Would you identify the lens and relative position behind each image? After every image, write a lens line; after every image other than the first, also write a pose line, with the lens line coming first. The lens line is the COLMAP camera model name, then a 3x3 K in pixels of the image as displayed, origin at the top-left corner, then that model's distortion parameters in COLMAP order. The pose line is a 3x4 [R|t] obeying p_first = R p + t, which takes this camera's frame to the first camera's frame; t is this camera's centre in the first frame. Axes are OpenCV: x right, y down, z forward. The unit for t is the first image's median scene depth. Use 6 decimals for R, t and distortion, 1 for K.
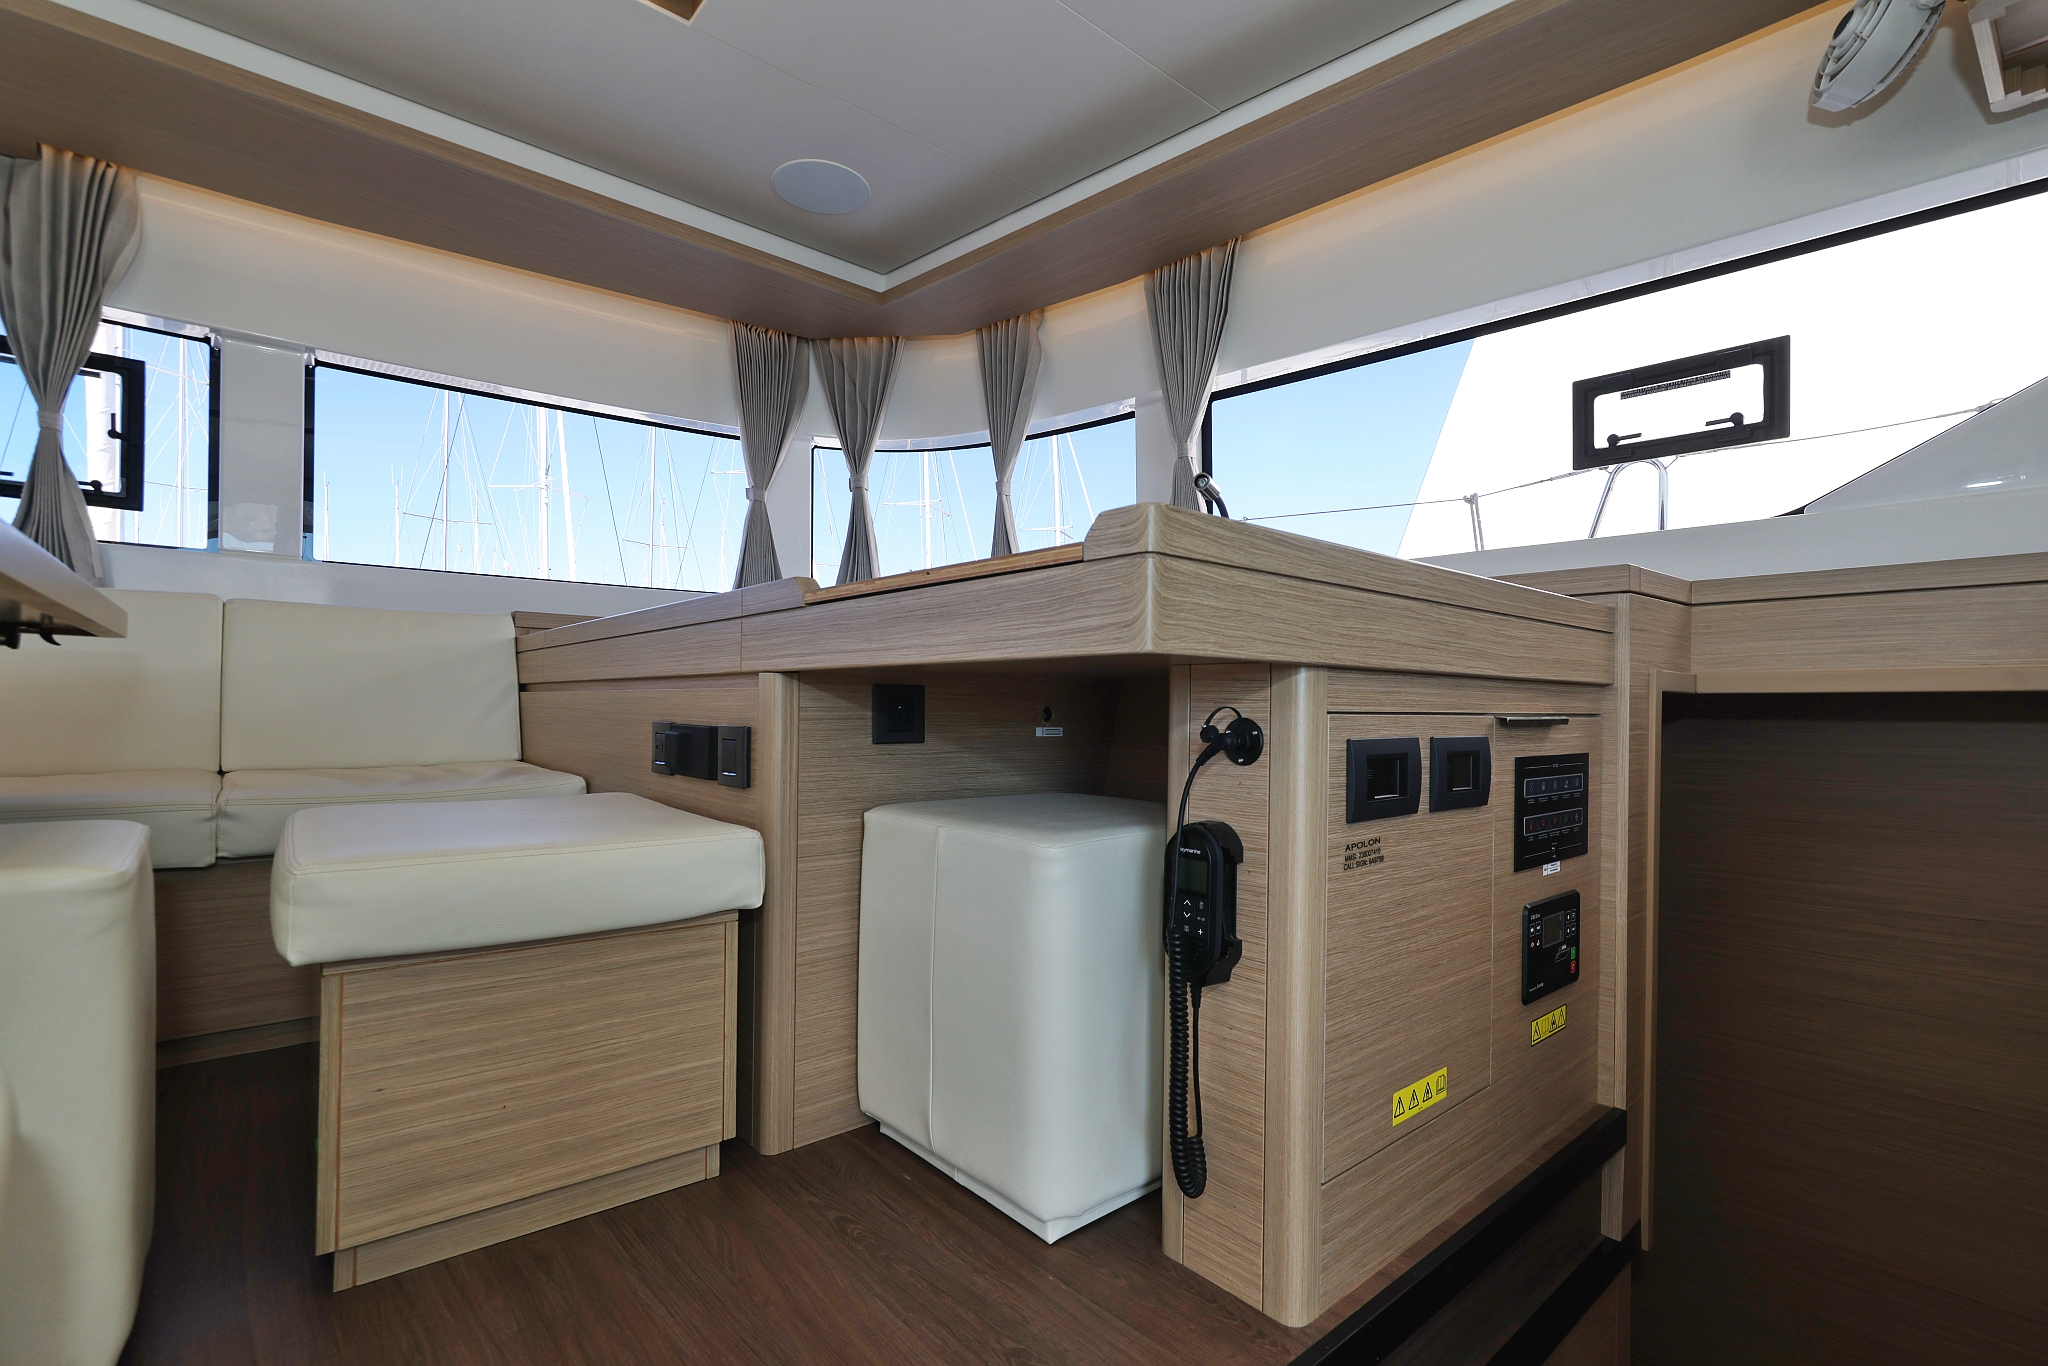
lens RADIAL K [[932.0, 0, 1023.9], [0, 932.0, 693.6], [0, 0, 1]] dist [0.005803, 0.000309]
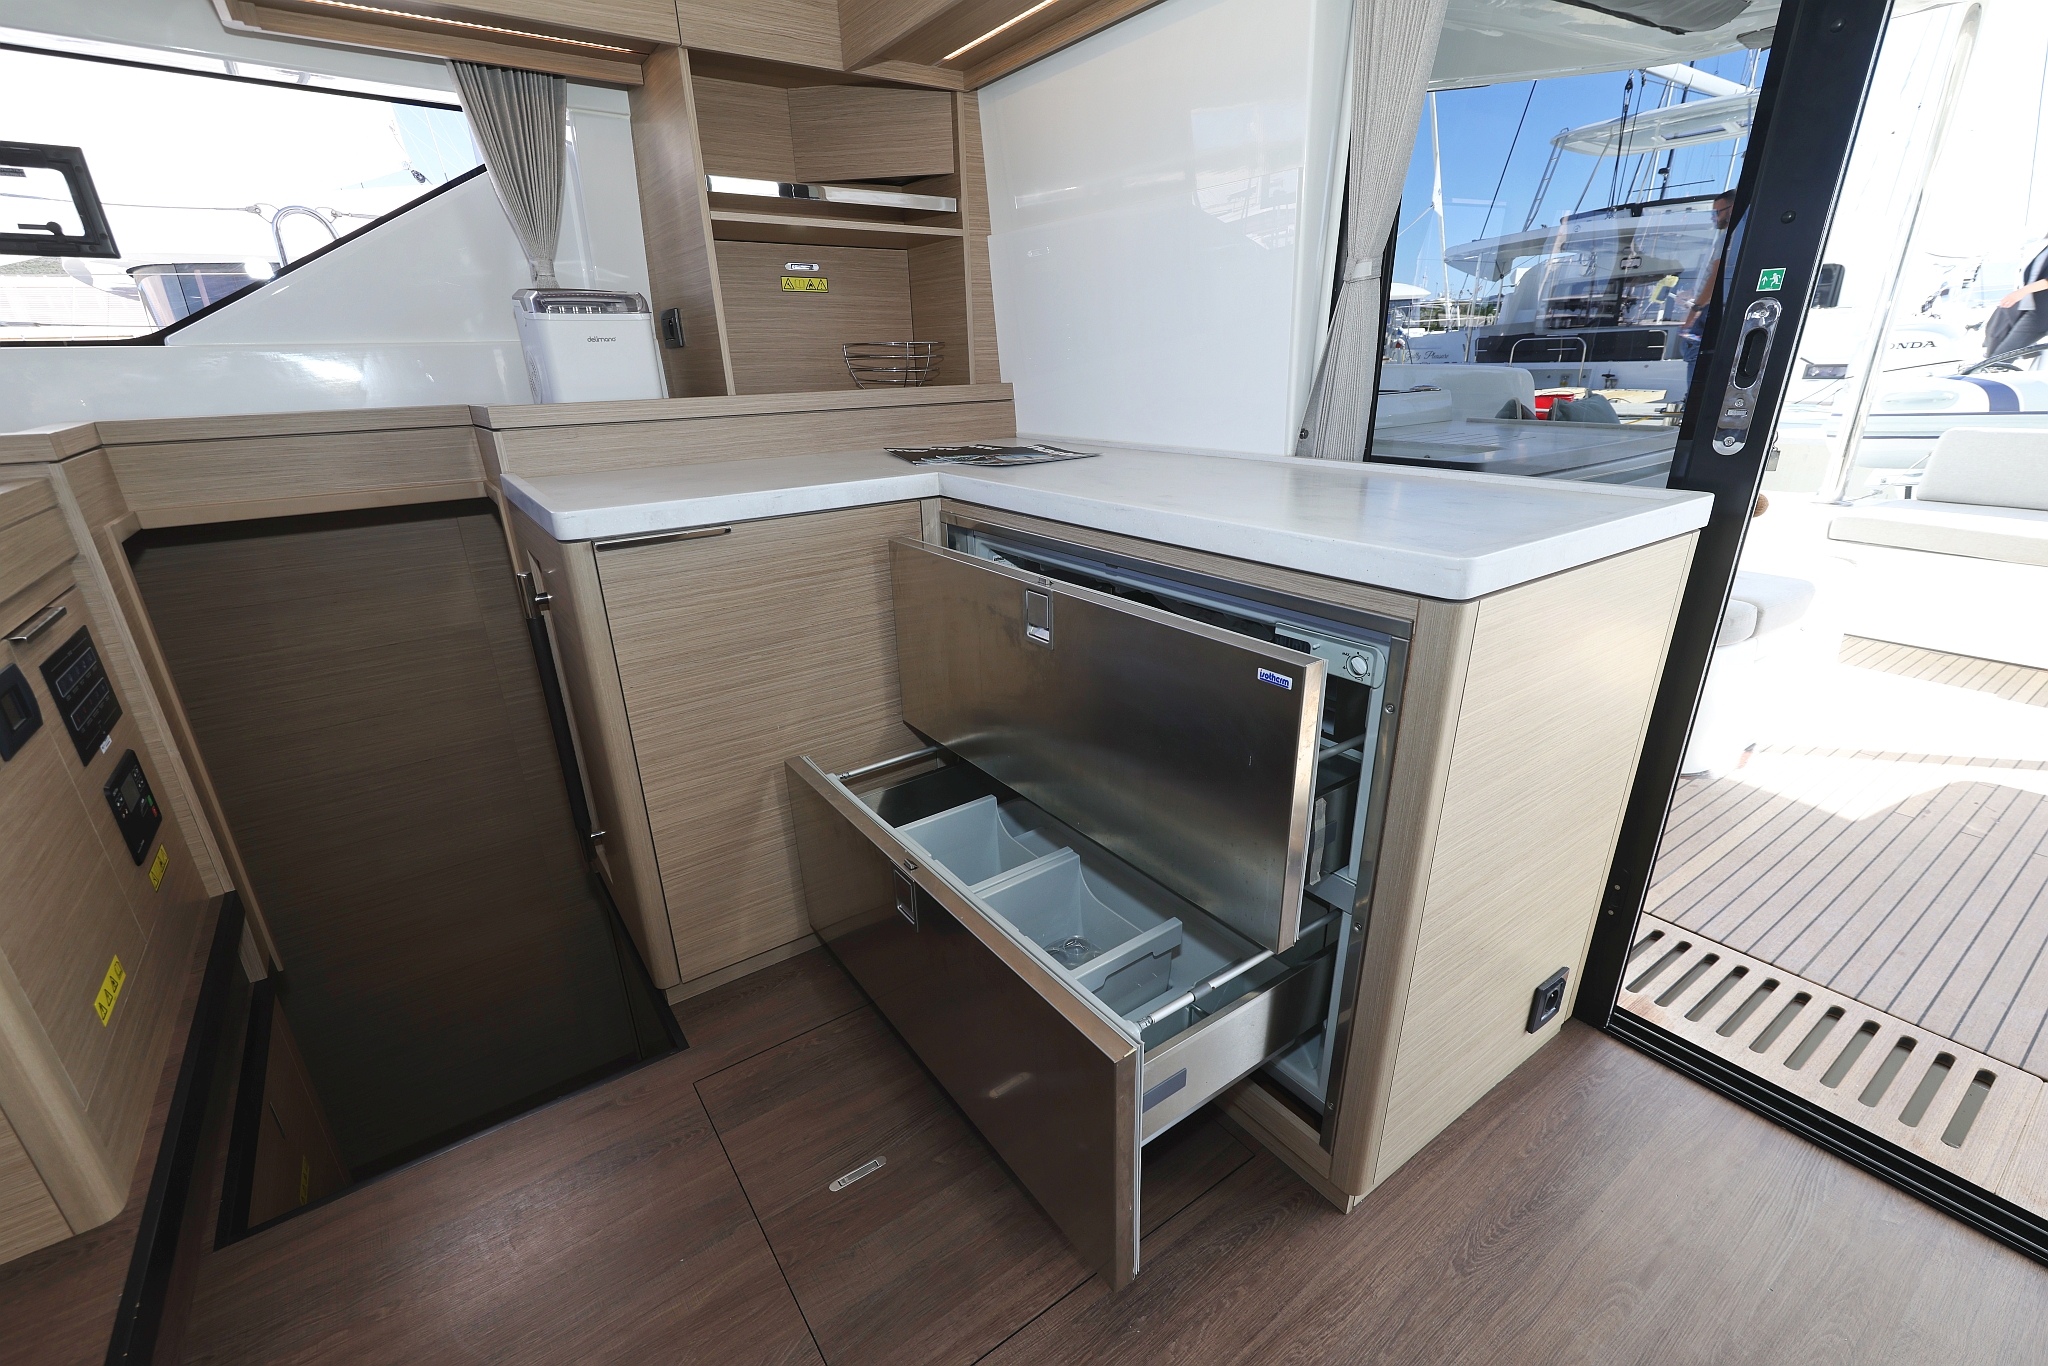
lens RADIAL K [[882.0, 0, 1025.2], [0, 882.0, 692.7], [0, 0, 1]] dist [0.003302, 0.000420]
pose [[0.095596, -0.367700, 0.925018, -0.272588], [0.022288, 0.929831, 0.367310, -0.227114], [-0.995171, -0.014496, 0.097084, -0.175059]]
